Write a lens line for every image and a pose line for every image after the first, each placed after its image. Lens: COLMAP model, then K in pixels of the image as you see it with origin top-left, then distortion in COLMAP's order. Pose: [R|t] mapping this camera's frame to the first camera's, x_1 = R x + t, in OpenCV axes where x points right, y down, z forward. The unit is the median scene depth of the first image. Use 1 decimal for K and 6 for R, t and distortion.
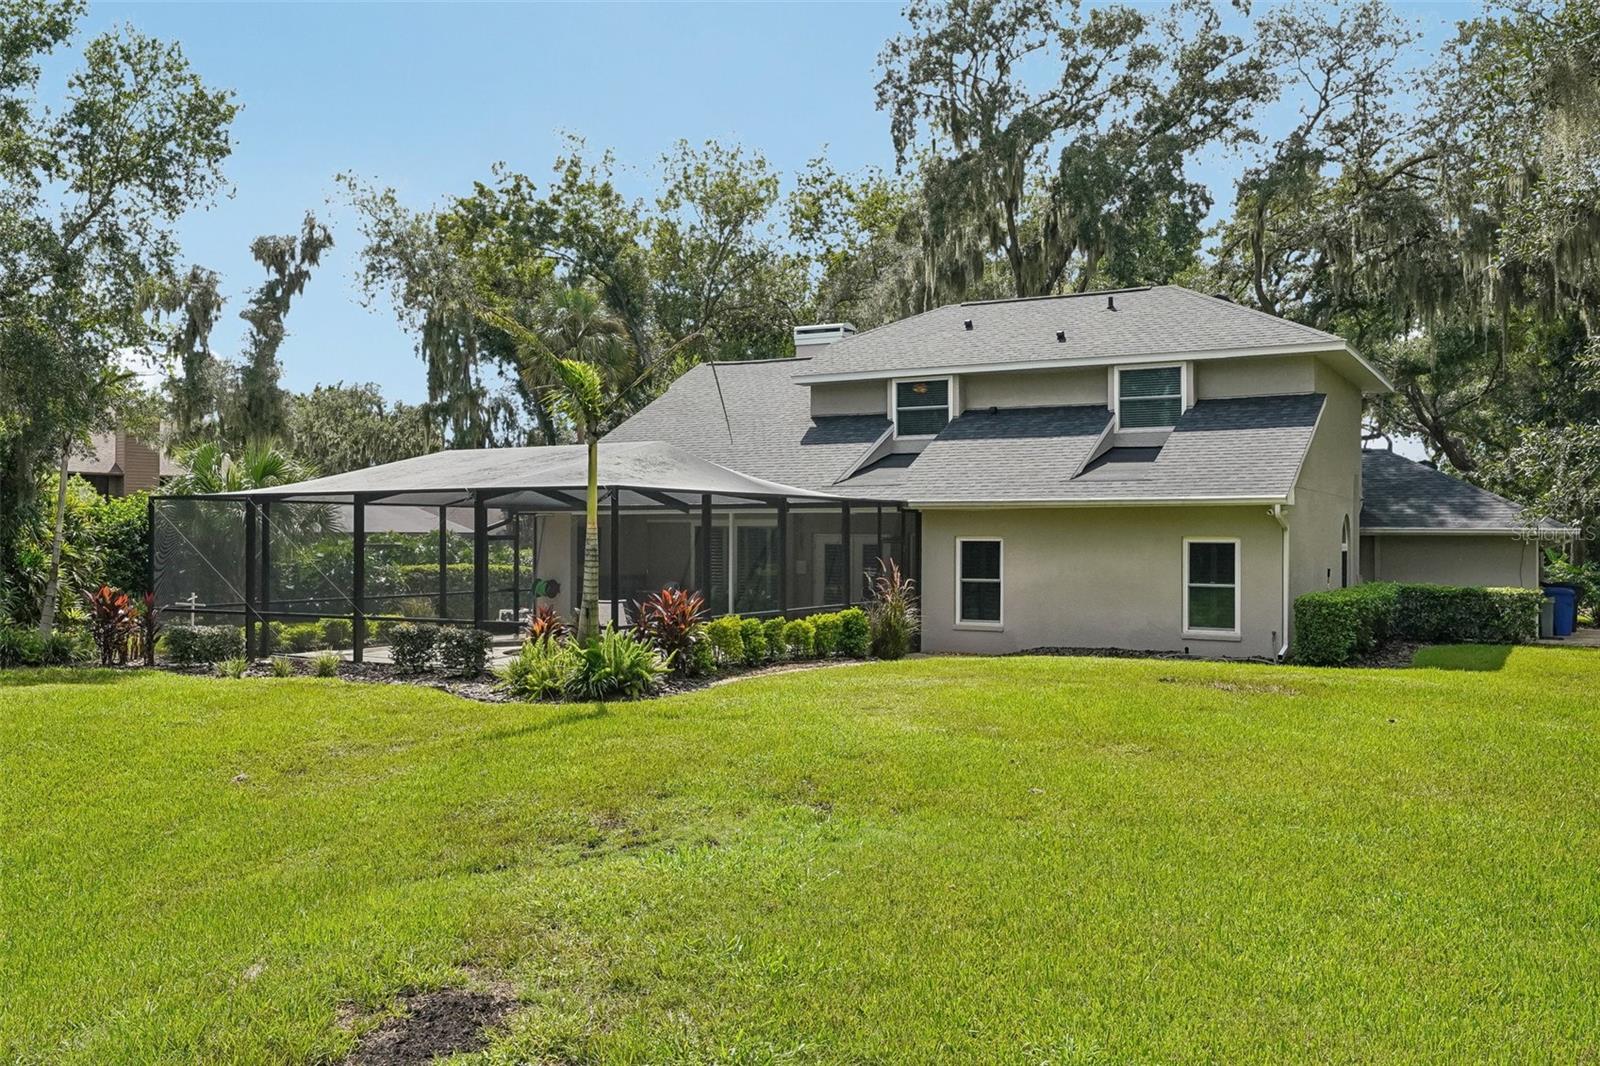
lens RADIAL K [[1324.8, 0, 789.4], [0, 1324.8, 535.7], [0, 0, 1]] dist [0.010952, 0.002366]
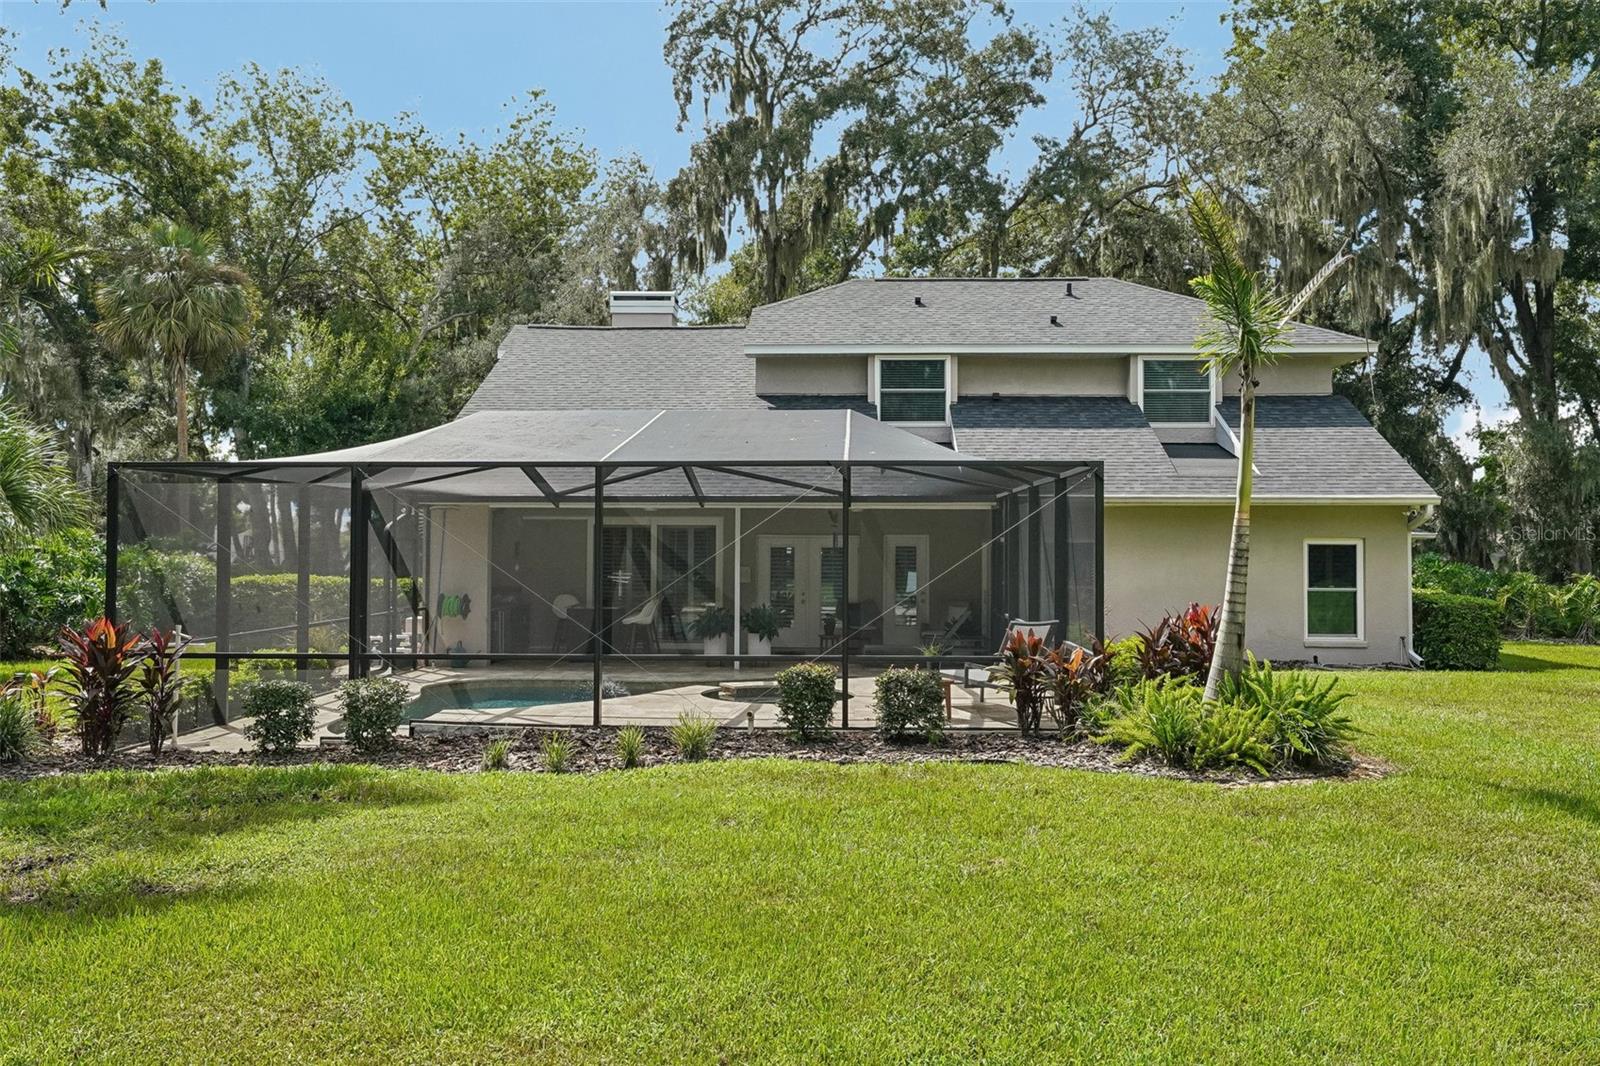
lens RADIAL K [[1324.8, 0, 801.5], [0, 1324.8, 531.0], [0, 0, 1]] dist [0.010952, 0.002366]
pose [[0.894600, 0.006071, 0.446826, -0.259727], [-0.001958, 0.999951, -0.009666, 0.003213], [-0.446863, 0.007772, 0.894569, 0.187615]]
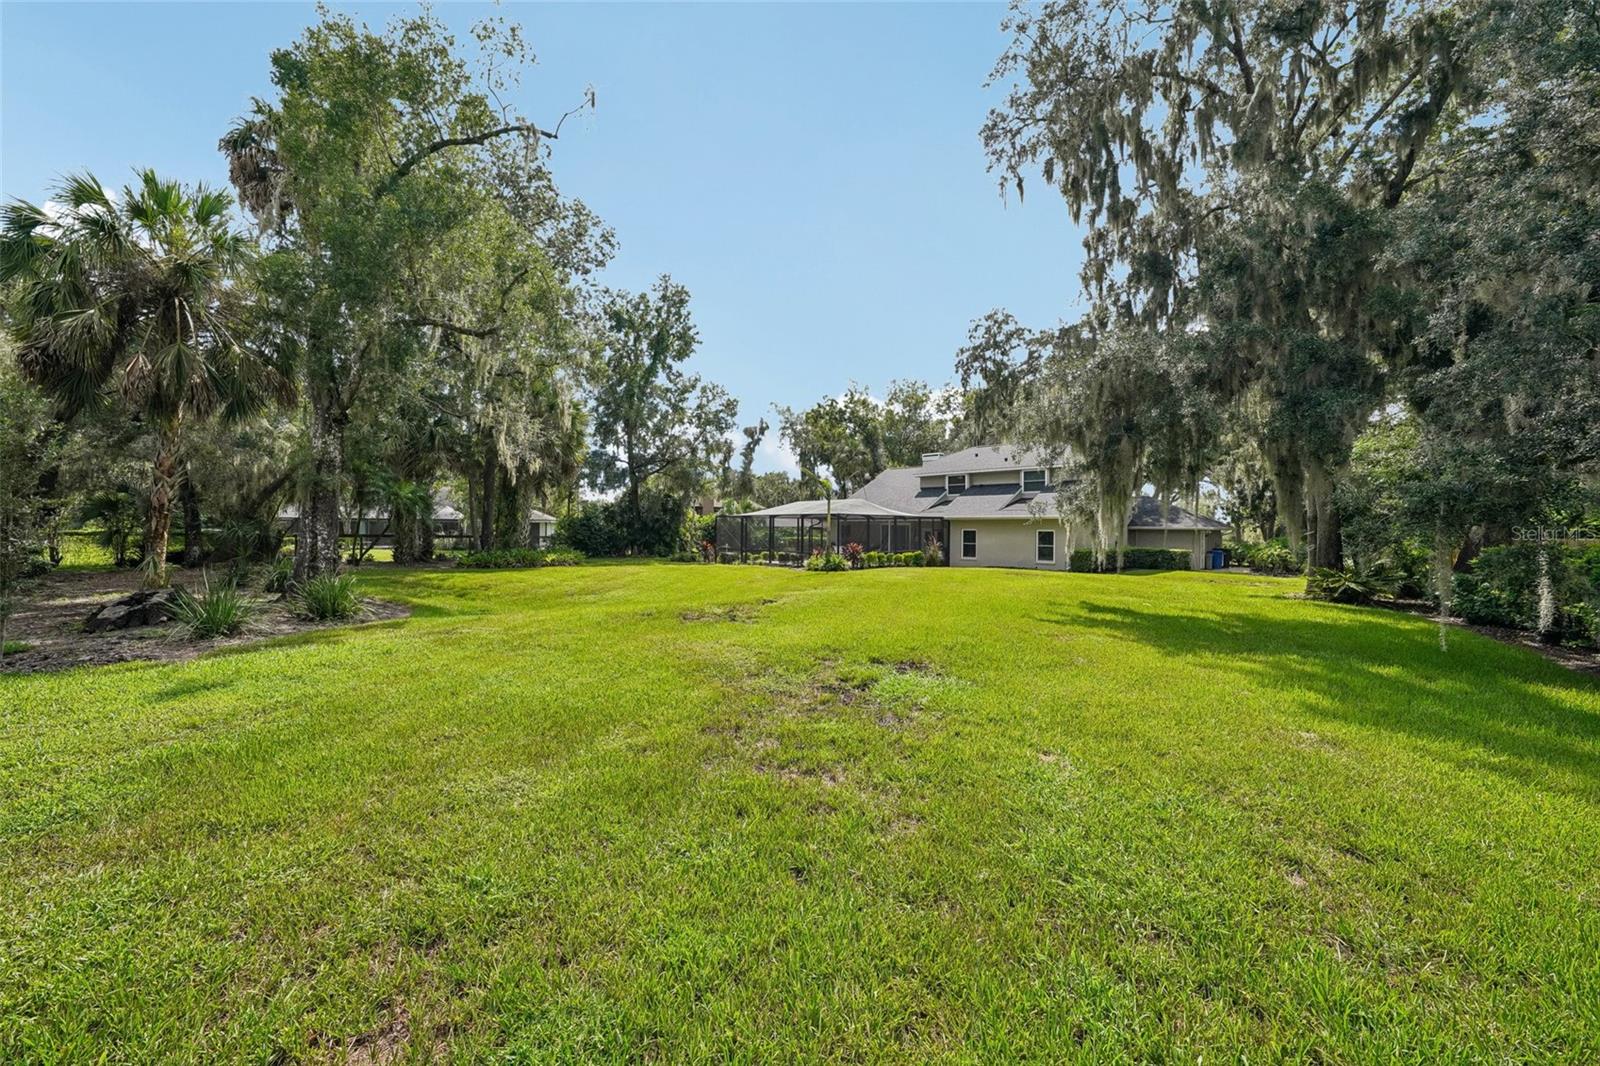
lens RADIAL K [[543.9, 0, 806.9], [0, 543.9, 529.0], [0, 0, 1]] dist [-0.000163, 0.000000]
pose [[0.964283, 0.005980, -0.264805, 0.073714], [-0.005624, 0.999982, 0.002103, 0.000360], [0.264813, -0.000538, 0.964300, -0.179540]]
